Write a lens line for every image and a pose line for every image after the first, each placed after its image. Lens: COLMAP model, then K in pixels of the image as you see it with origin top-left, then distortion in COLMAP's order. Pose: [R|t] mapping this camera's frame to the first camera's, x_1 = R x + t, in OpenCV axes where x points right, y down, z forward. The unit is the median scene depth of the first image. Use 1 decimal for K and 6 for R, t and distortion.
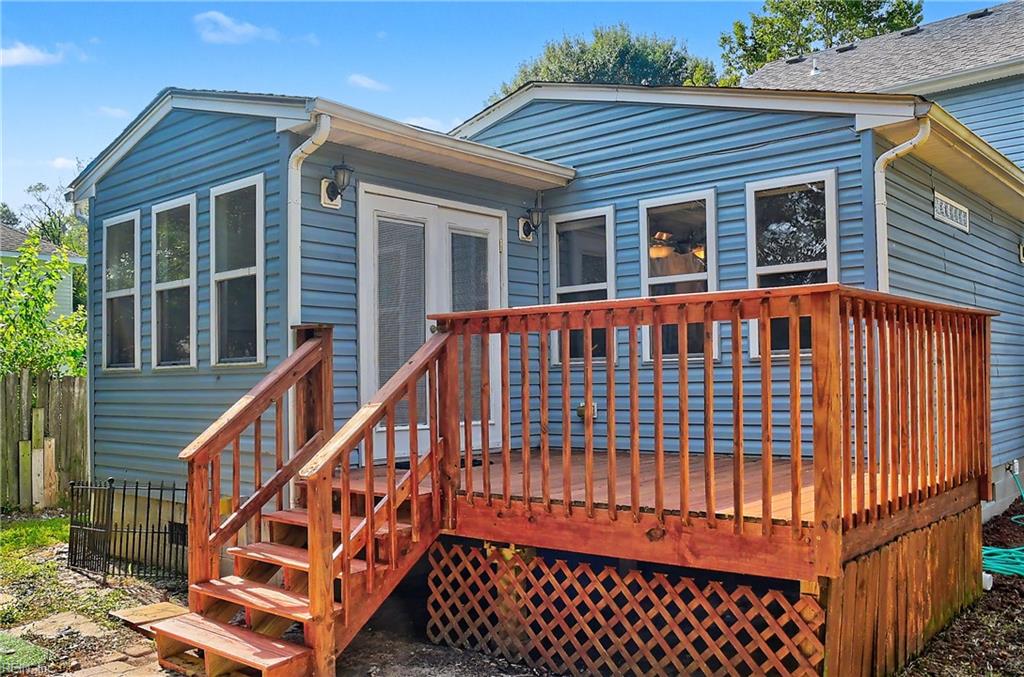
lens RADIAL K [[922.3, 0, 512.0], [0, 922.3, 338.5], [0, 0, 1]] dist [-0.148224, 0.236929]
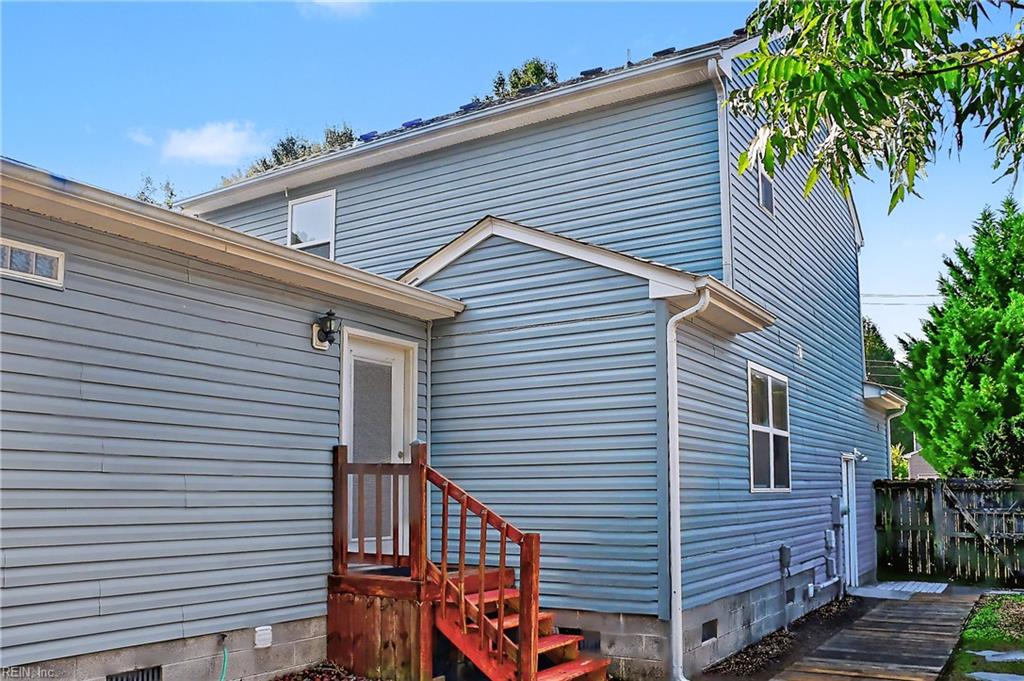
lens RADIAL K [[933.5, 0, 512.0], [0, 933.5, 340.5], [0, 0, 1]] dist [-0.000629, 0.002289]
pose [[0.979930, 0.043095, 0.194630, -0.237181], [-0.021849, 0.993690, -0.110015, -0.025283], [-0.198143, 0.103554, 0.974688, -0.360943]]
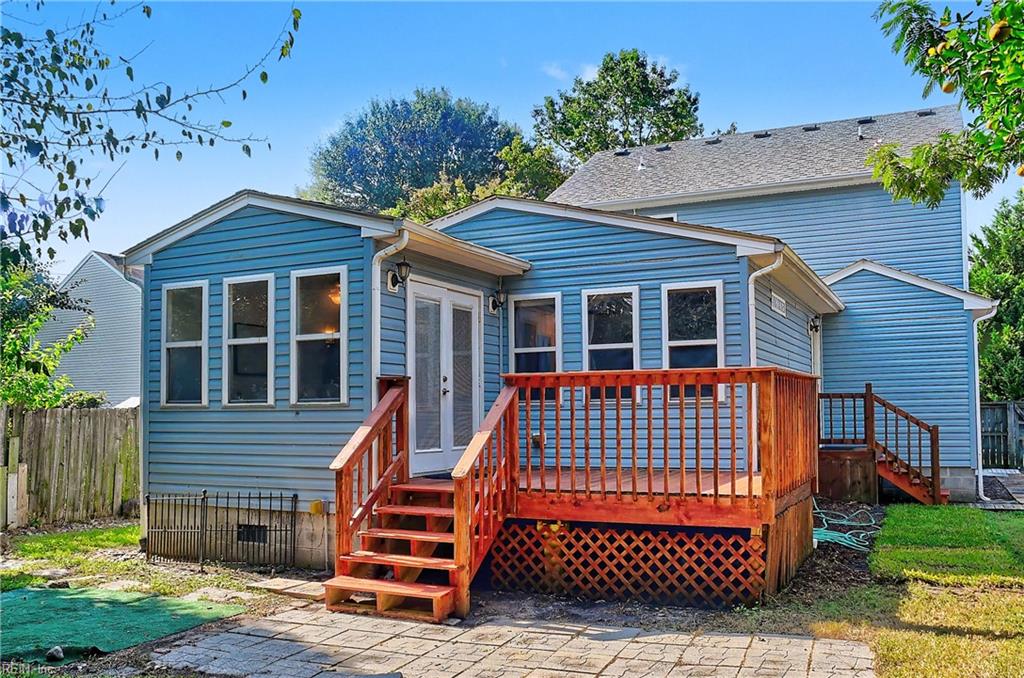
lens RADIAL K [[922.3, 0, 512.0], [0, 922.3, 339.0], [0, 0, 1]] dist [-0.148224, 0.236929]
pose [[0.966590, 0.027920, 0.254801, -0.472287], [-0.018809, 0.999096, -0.038126, -0.026337], [-0.255635, 0.032060, 0.966242, -0.499386]]
